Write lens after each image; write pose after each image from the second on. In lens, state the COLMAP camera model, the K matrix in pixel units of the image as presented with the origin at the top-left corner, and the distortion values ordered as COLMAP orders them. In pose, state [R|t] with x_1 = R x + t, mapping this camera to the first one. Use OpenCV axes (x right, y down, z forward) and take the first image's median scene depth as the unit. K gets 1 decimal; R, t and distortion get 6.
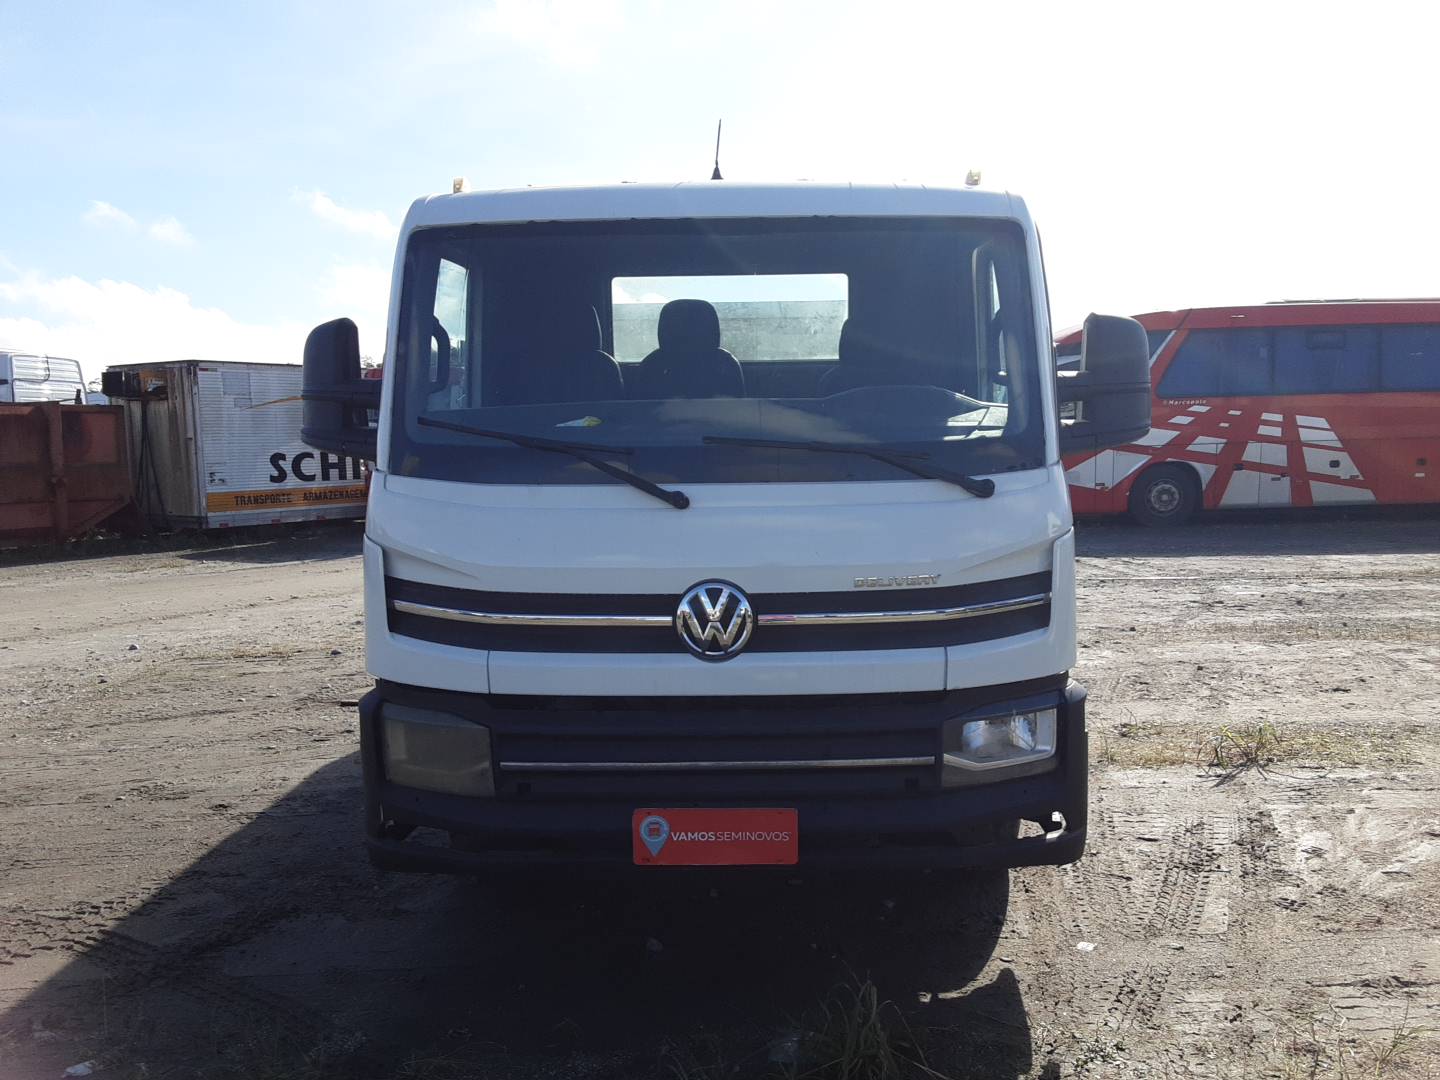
lens RADIAL K [[1164.8, 0, 744.8], [0, 1164.8, 529.4], [0, 0, 1]] dist [0.118004, -0.174562]
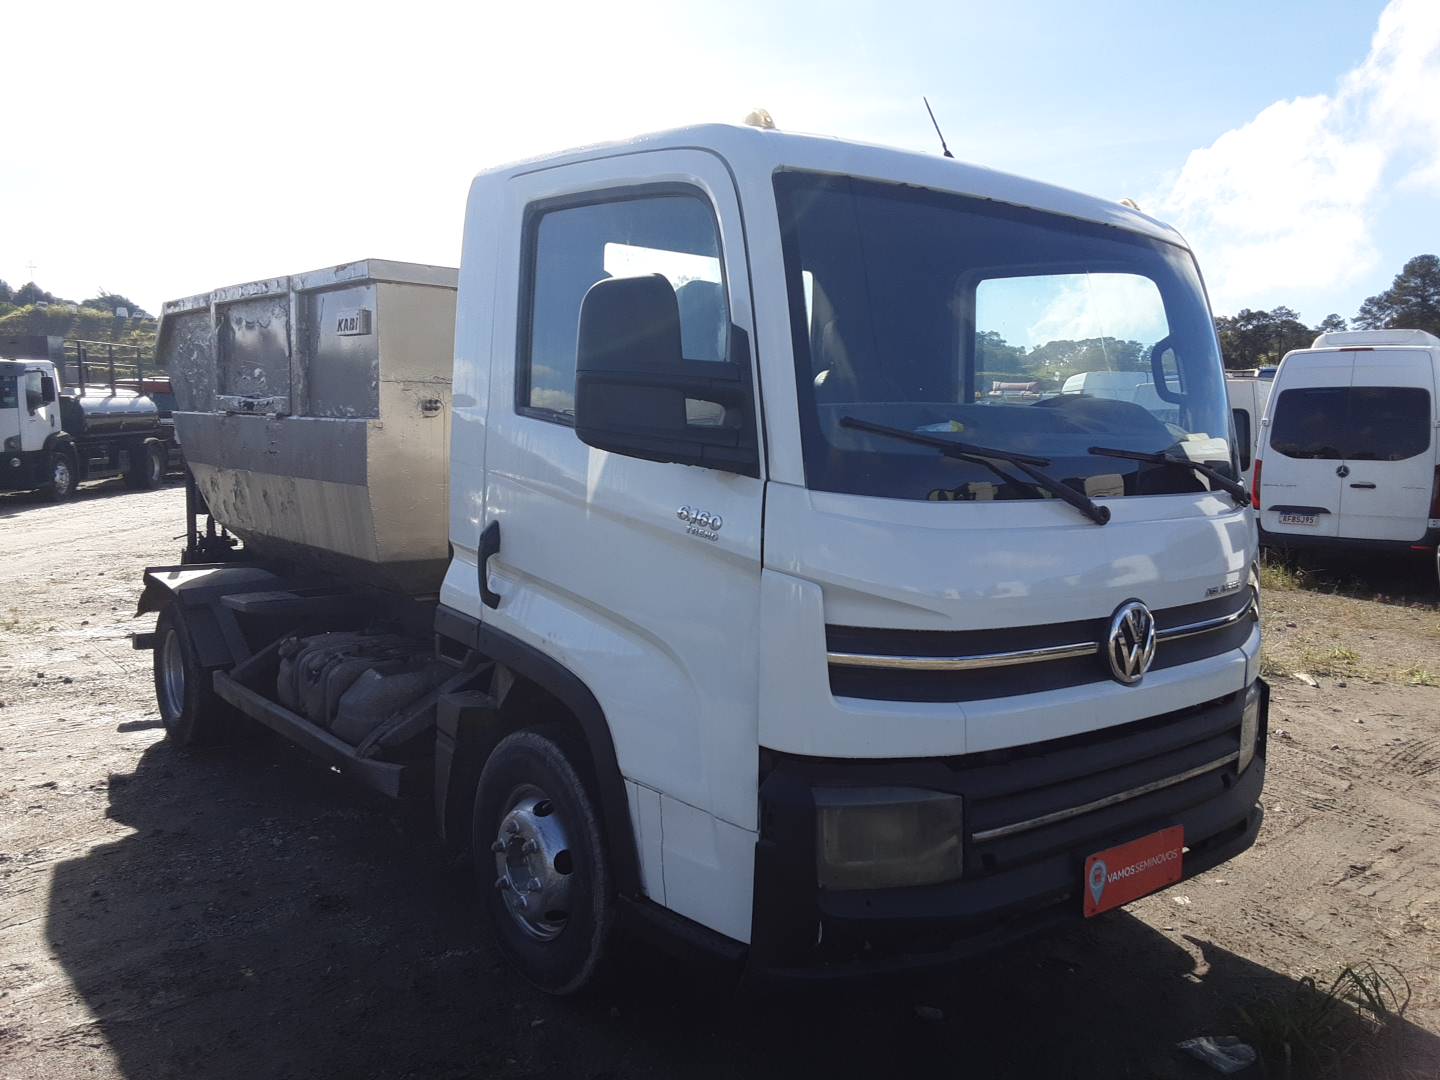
lens RADIAL K [[1164.8, 0, 744.8], [0, 1164.8, 529.4], [0, 0, 1]] dist [0.118004, -0.174562]
pose [[0.750359, -0.026116, 0.660514, -0.866818], [0.022565, 0.999649, 0.013890, -0.033280], [-0.660645, 0.004483, 0.750685, 0.474336]]
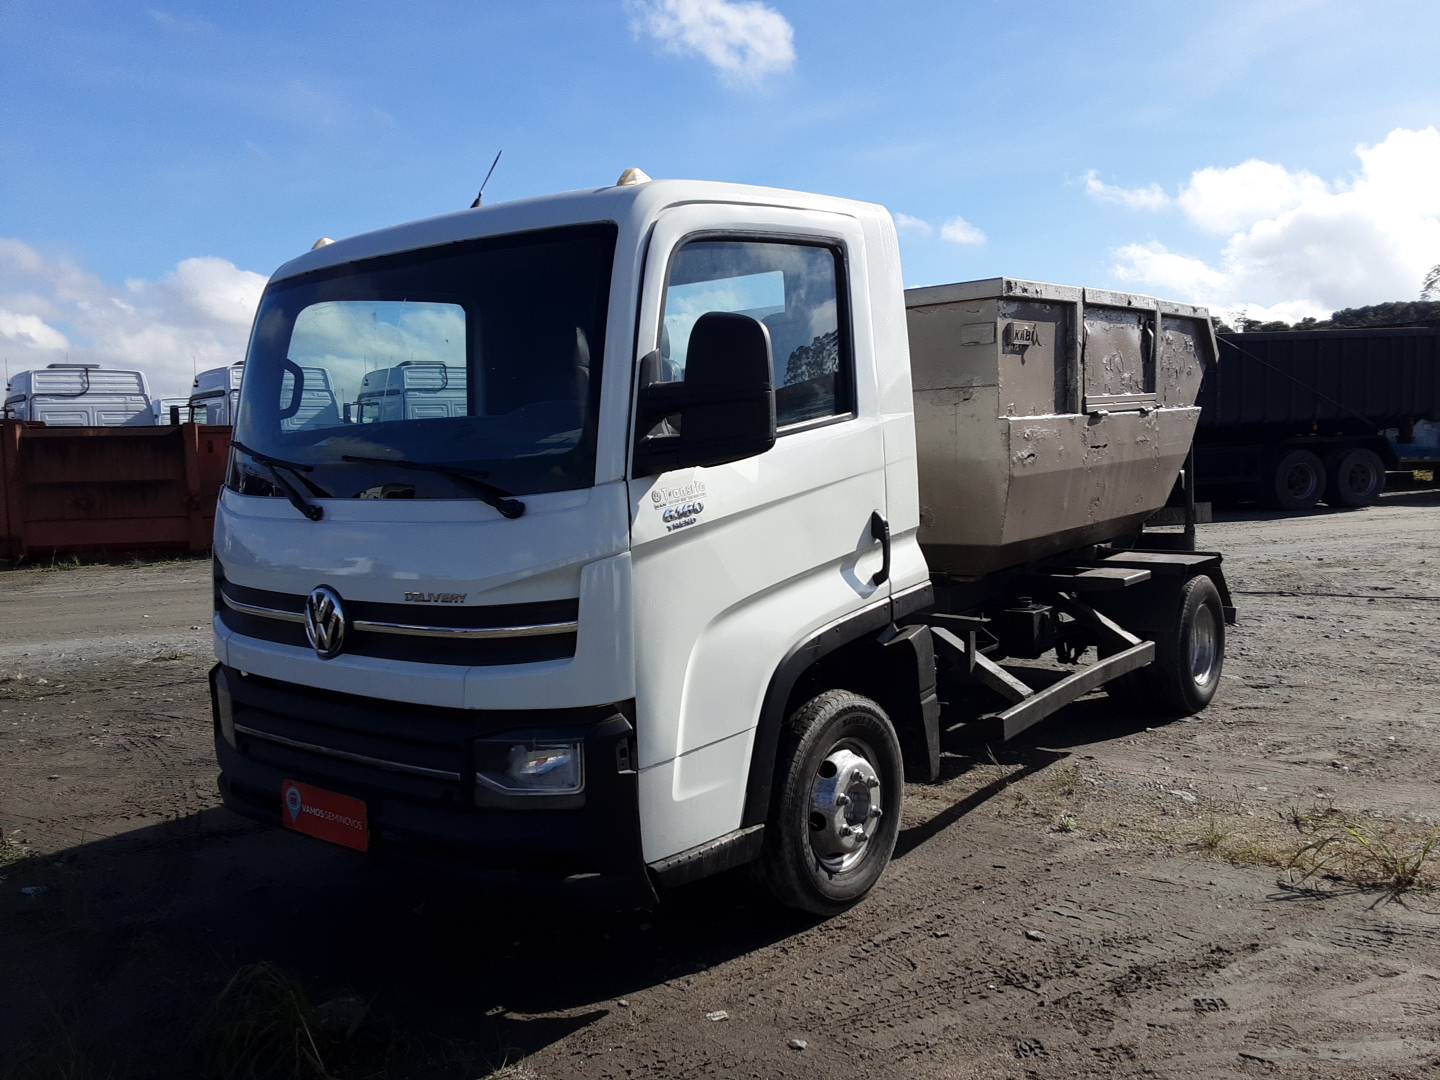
lens RADIAL K [[1158.4, 0, 720.0], [0, 1158.4, 540.0], [0, 0, 1]] dist [0.120661, -0.152271]
pose [[0.793986, 0.037719, -0.606765, 0.920803], [-0.021691, 0.999196, 0.033729, -0.044575], [0.607549, -0.013619, 0.794165, 0.331864]]
